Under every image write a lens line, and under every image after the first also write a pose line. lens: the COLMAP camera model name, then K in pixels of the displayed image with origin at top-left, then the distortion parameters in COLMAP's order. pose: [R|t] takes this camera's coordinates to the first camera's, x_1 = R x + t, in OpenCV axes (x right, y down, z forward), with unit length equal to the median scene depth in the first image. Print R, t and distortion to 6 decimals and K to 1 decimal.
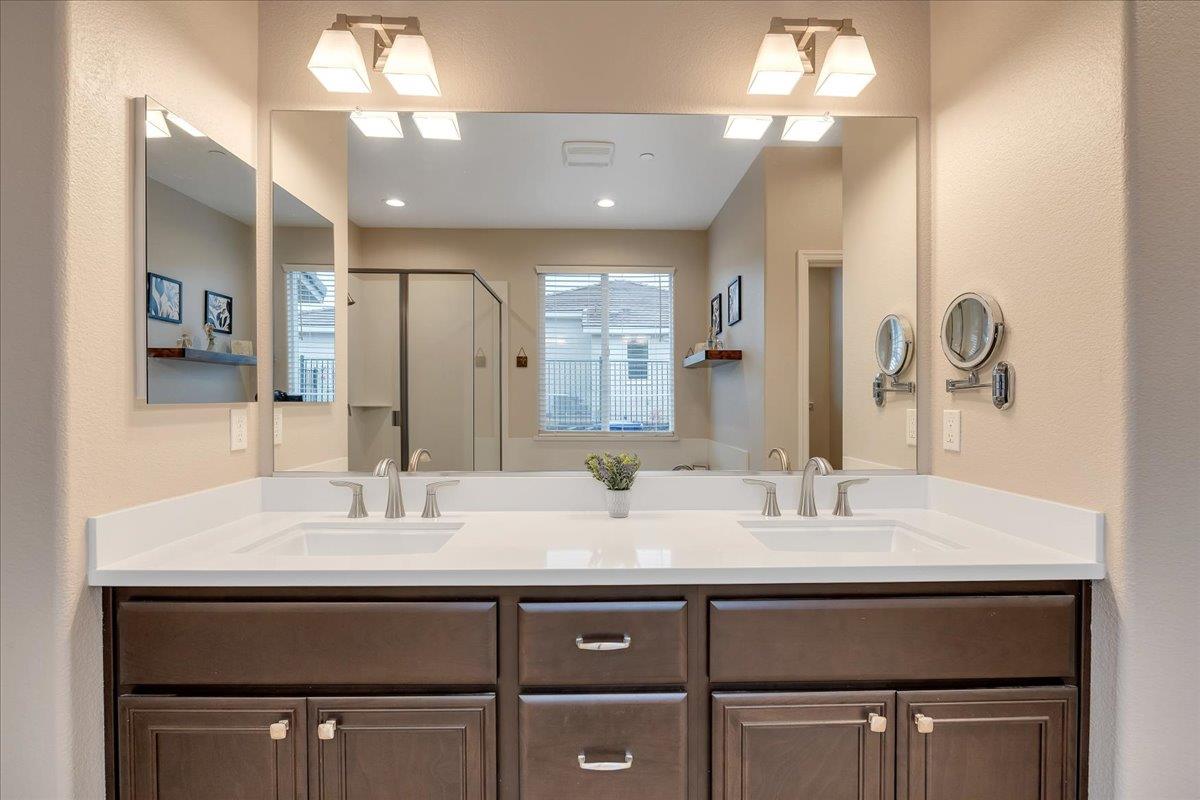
lens RADIAL K [[558.1, 0, 600.0], [0, 558.1, 400.0], [0, 0, 1]] dist [-0.000348, 0.000057]
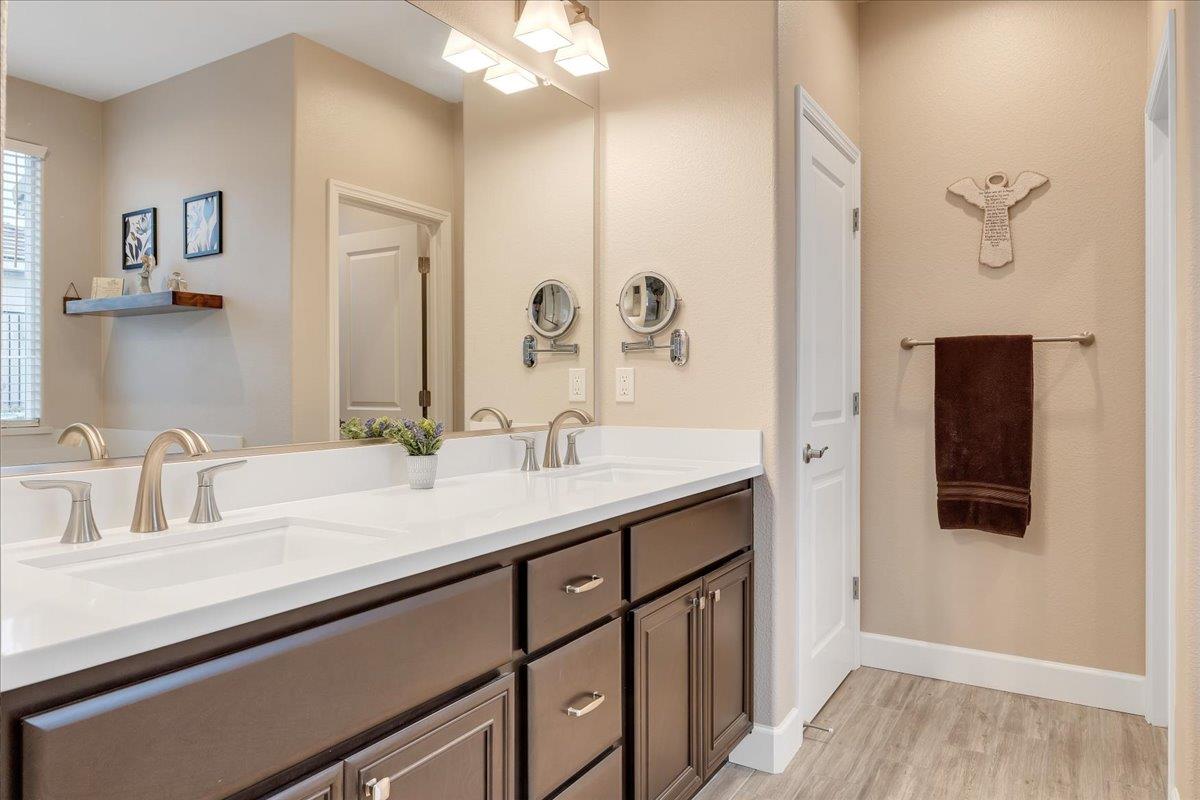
lens RADIAL K [[782.6, 0, 599.5], [0, 782.6, 364.6], [0, 0, 1]] dist [0.054965, 0.001521]
pose [[0.540074, 0.023481, 0.841290, -0.810366], [-0.002117, 0.999645, -0.026542, 0.056443], [-0.841615, 0.012553, 0.539932, 0.151130]]
